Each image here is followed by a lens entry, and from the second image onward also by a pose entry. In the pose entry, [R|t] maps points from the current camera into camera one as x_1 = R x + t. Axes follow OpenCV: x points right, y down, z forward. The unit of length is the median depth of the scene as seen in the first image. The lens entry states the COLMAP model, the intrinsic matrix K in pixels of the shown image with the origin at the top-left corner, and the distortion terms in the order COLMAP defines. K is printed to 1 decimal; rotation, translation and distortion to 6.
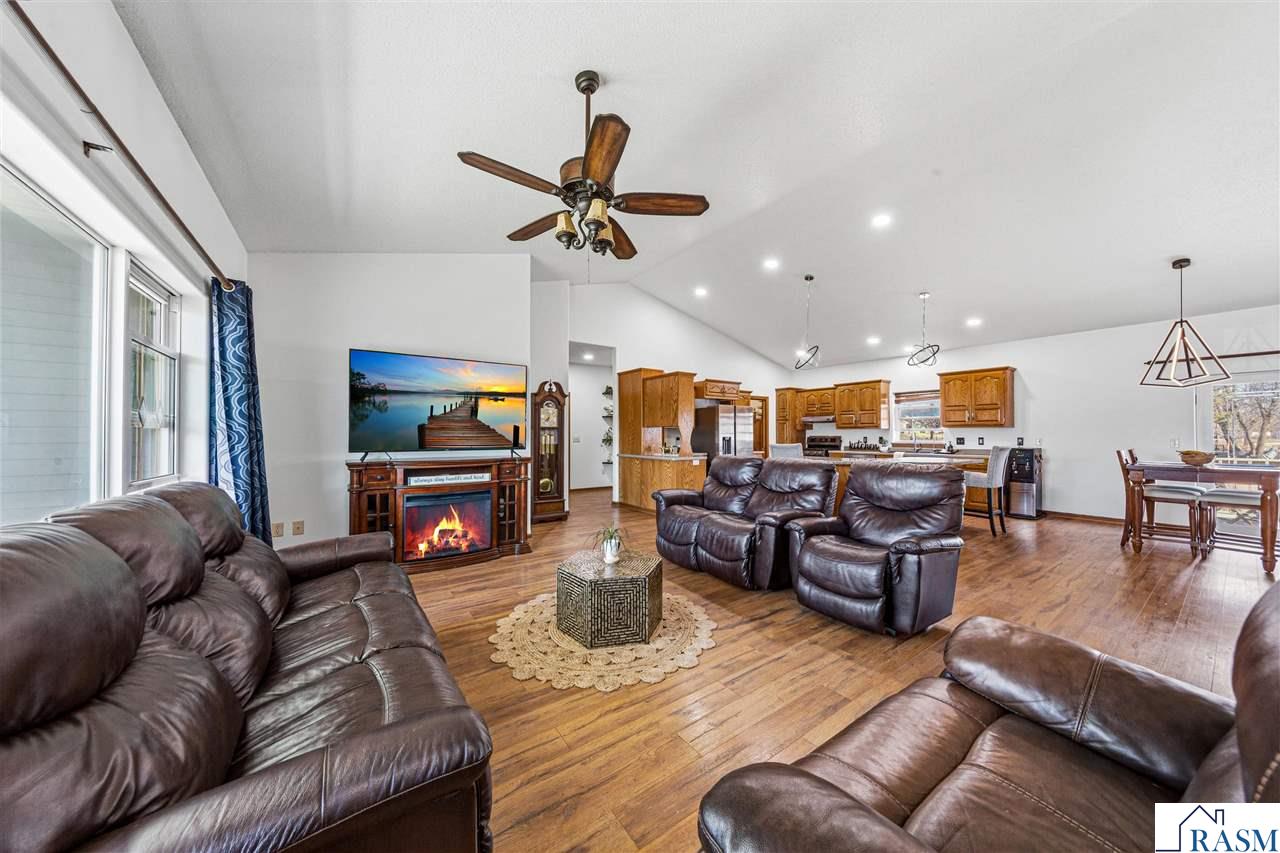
lens RADIAL K [[428.8, 0, 646.5], [0, 428.8, 433.3], [0, 0, 1]] dist [0.015016, -0.000032]
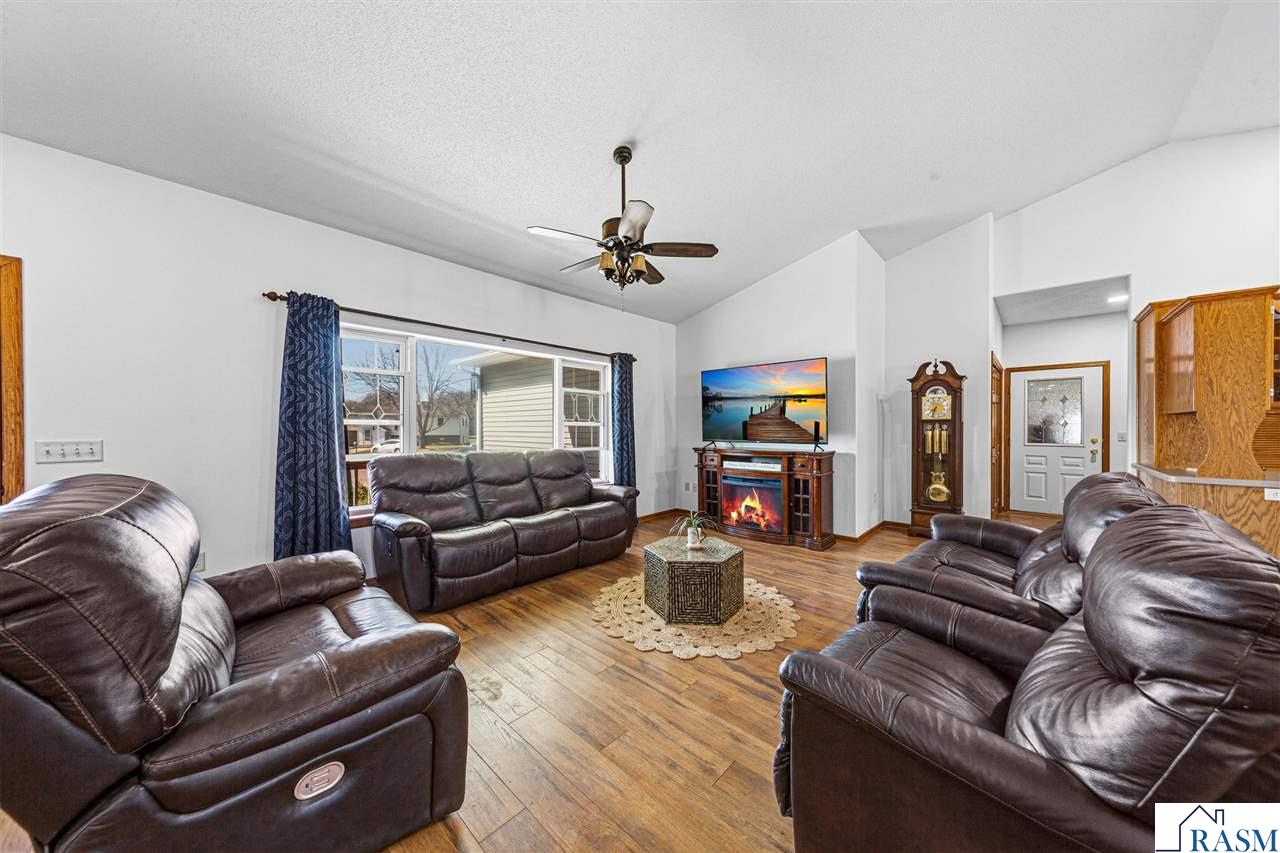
lens RADIAL K [[428.8, 0, 647.4], [0, 428.8, 425.4], [0, 0, 1]] dist [0.015016, -0.000032]
pose [[0.193636, -0.002015, -0.981071, 0.667704], [0.004662, 0.999988, -0.001133, -0.007481], [0.981062, -0.004355, 0.193644, 0.469769]]
